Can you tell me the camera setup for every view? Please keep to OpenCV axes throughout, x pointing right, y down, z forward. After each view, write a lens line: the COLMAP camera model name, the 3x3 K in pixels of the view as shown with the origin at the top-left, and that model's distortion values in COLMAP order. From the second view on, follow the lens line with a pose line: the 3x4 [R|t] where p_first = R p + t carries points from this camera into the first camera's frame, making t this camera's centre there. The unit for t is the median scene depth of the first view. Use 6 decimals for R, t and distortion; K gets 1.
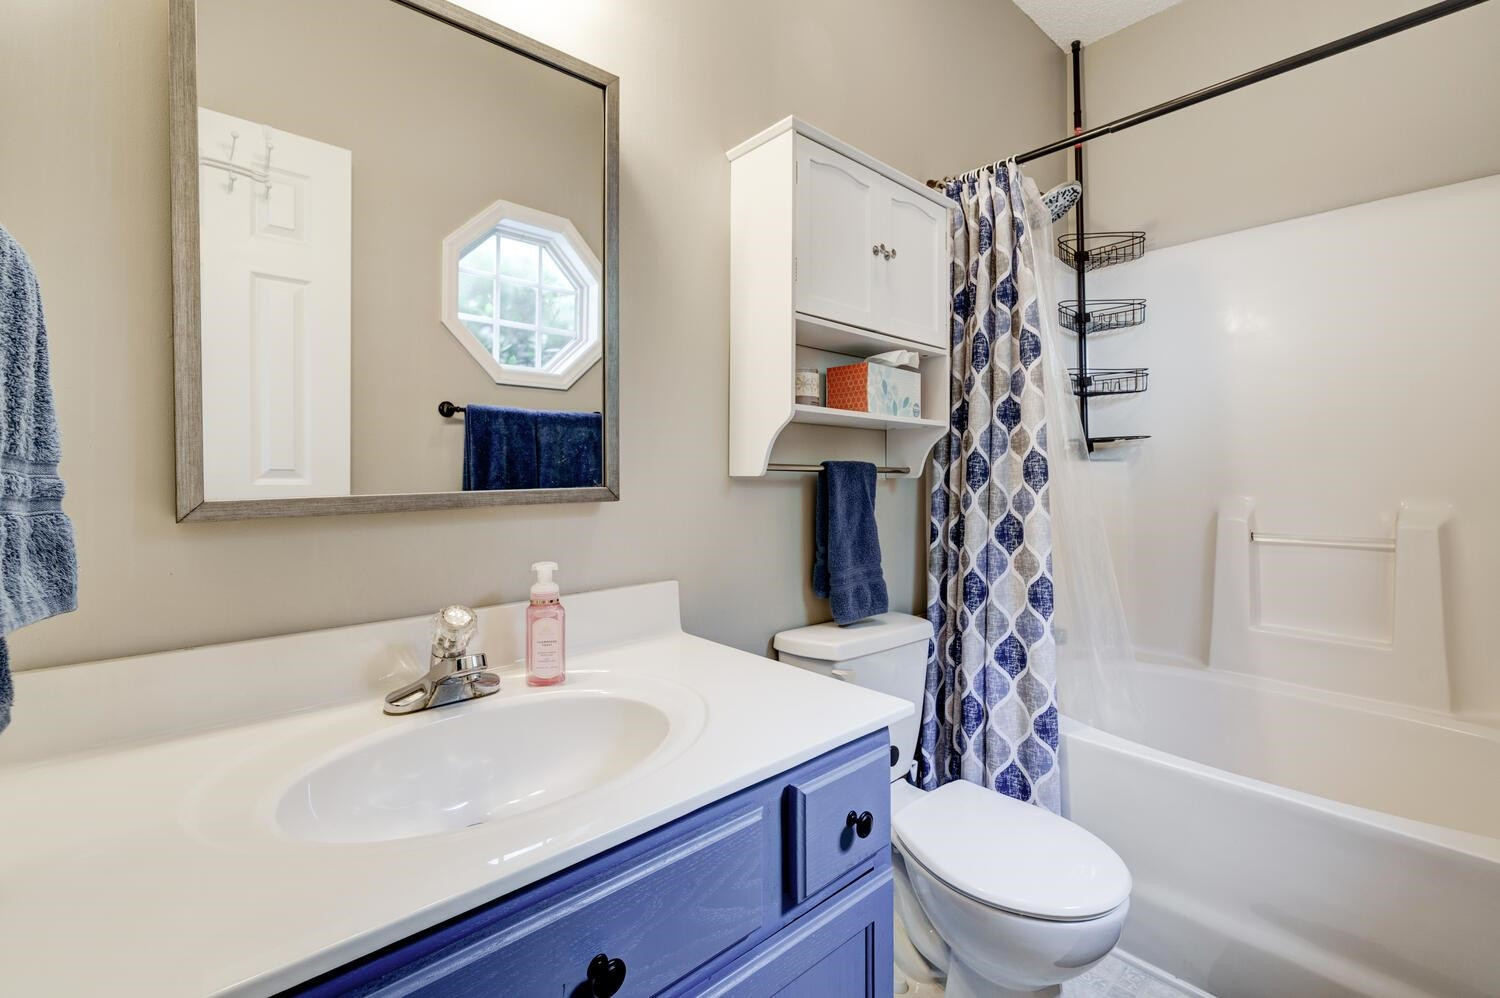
lens RADIAL K [[647.1, 0, 750.3], [0, 647.1, 471.4], [0, 0, 1]] dist [-0.002981, -0.000108]
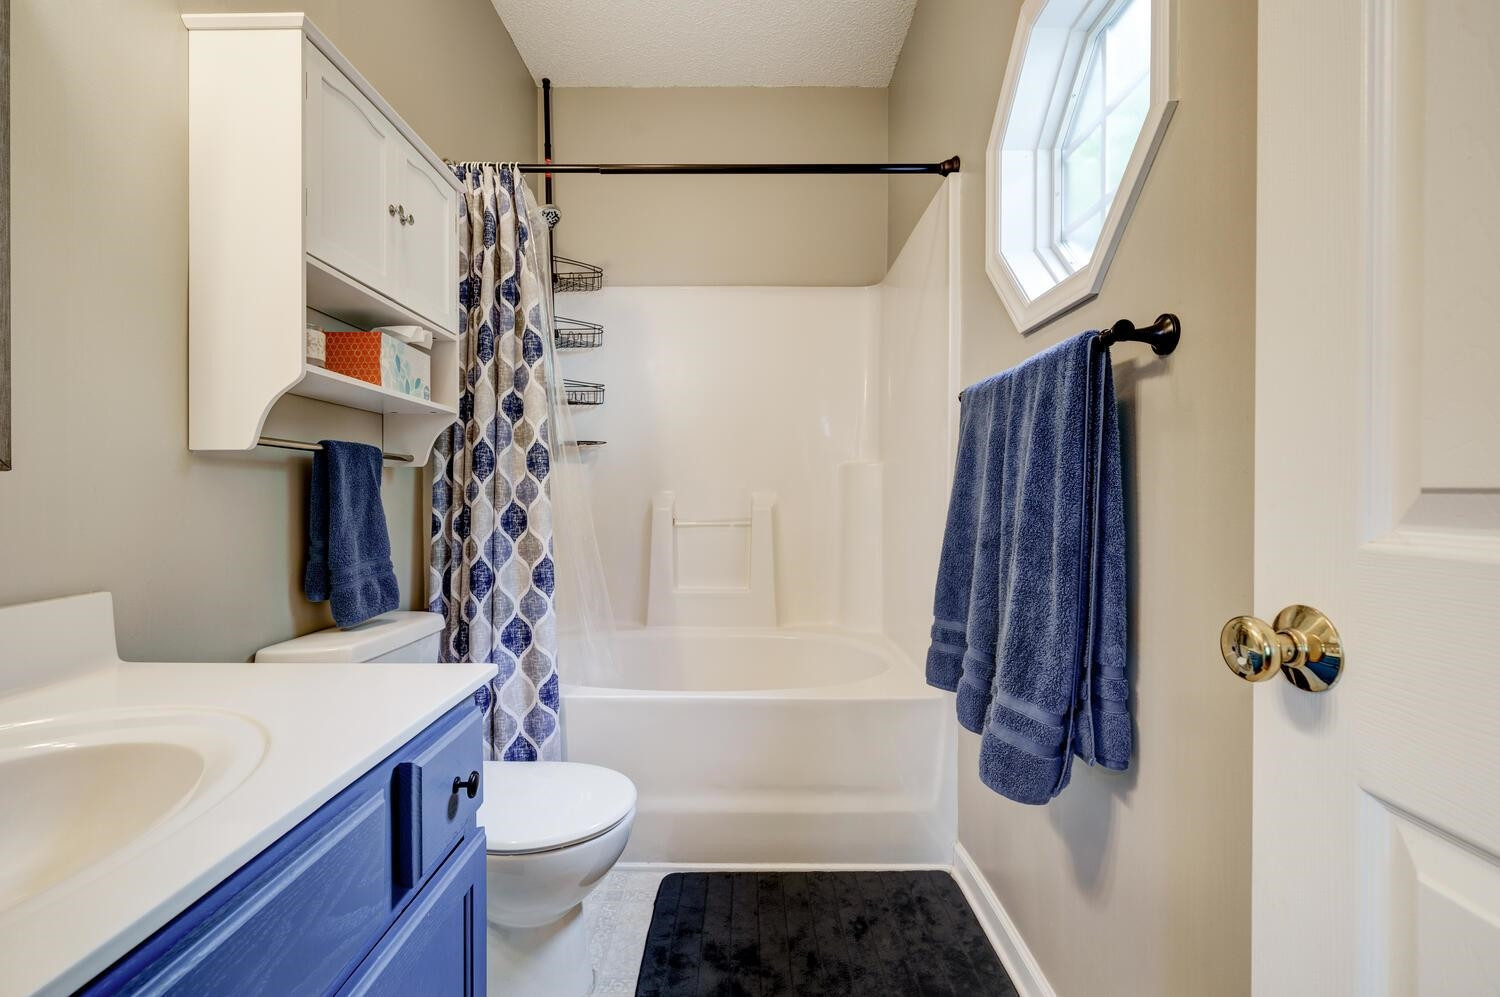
lens RADIAL K [[643.6, 0, 744.3], [0, 643.6, 498.6], [0, 0, 1]] dist [-0.004006, -0.000334]
pose [[0.672699, -0.011528, 0.739826, -0.124591], [-0.000277, 0.999875, 0.015832, 0.042786], [-0.739916, -0.010855, 0.672611, 0.015407]]
